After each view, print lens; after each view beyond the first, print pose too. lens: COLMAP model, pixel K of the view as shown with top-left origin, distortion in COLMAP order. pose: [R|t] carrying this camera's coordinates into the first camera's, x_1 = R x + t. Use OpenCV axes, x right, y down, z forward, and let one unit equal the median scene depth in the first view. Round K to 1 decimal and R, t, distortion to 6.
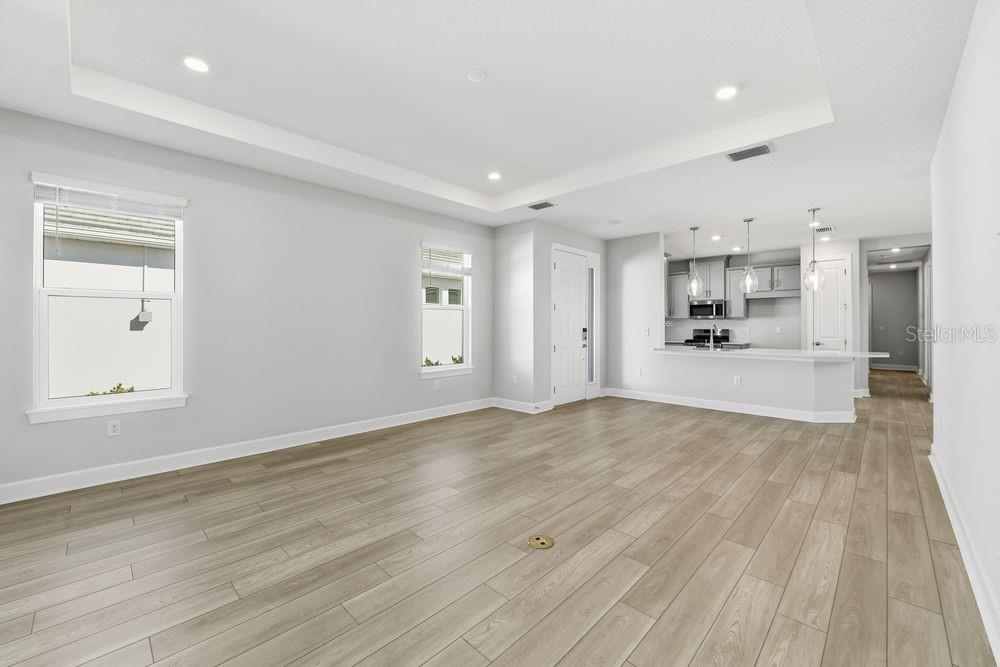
lens RADIAL K [[399.7, 0, 497.7], [0, 399.7, 326.7], [0, 0, 1]] dist [-0.012112, -0.000614]
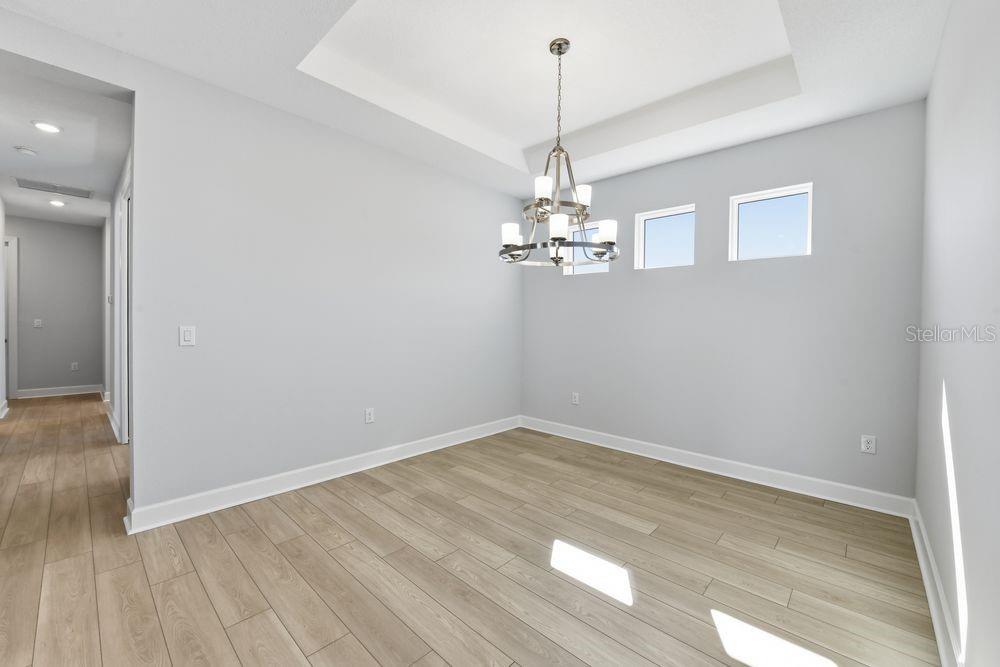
lens RADIAL K [[399.7, 0, 501.8], [0, 399.7, 326.6], [0, 0, 1]] dist [-0.012112, -0.000614]
pose [[-0.035269, -0.009299, 0.999335, 0.652617], [-0.011087, 0.999899, 0.008913, -0.003816], [-0.999316, -0.010765, -0.035368, 0.607525]]
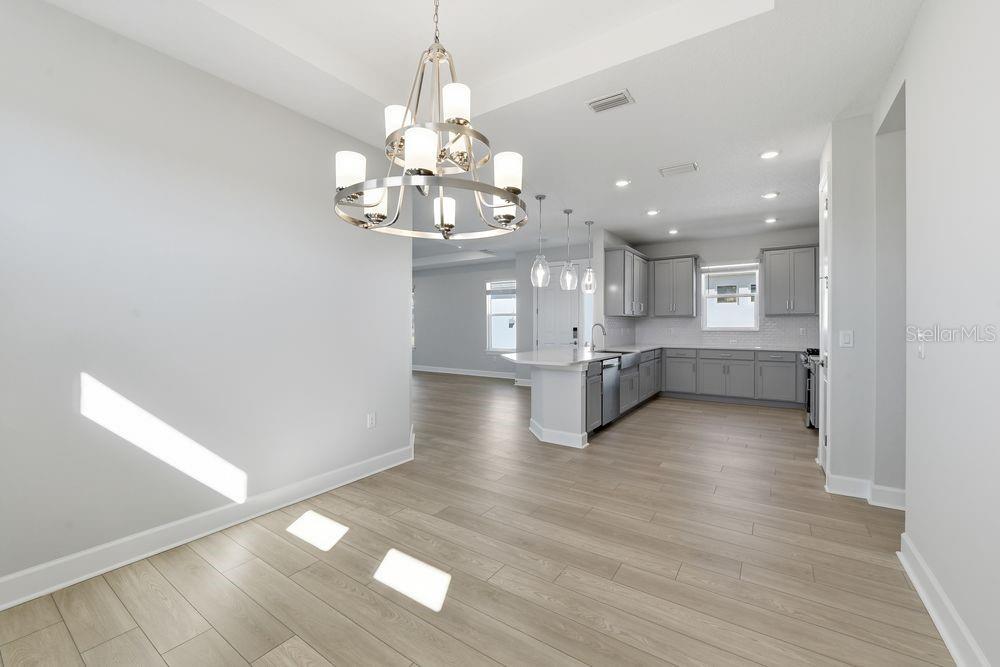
lens RADIAL K [[399.7, 0, 503.2], [0, 399.7, 325.5], [0, 0, 1]] dist [-0.012112, -0.000614]
pose [[0.188975, 0.000290, -0.981982, 1.217583], [0.001108, 0.999999, 0.000508, -0.003260], [0.981981, -0.001184, 0.188974, 0.543771]]
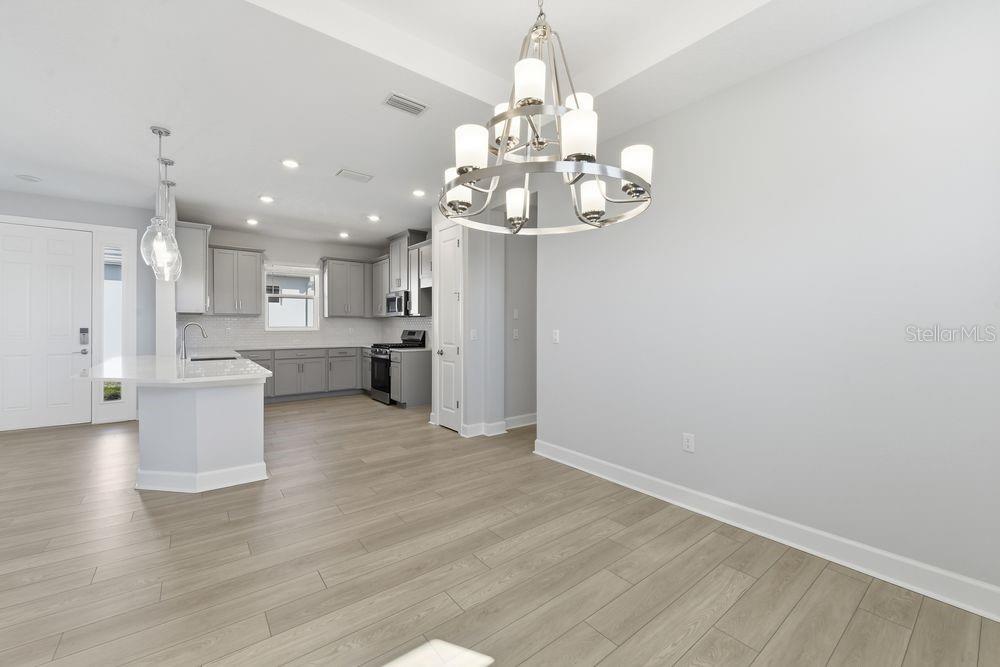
lens RADIAL K [[399.7, 0, 495.5], [0, 399.7, 325.6], [0, 0, 1]] dist [-0.012112, -0.000614]
pose [[0.992005, 0.002721, -0.126170, 0.998671], [-0.002776, 0.999996, -0.000264, -0.002935], [0.126169, 0.000612, 0.992009, 0.345674]]
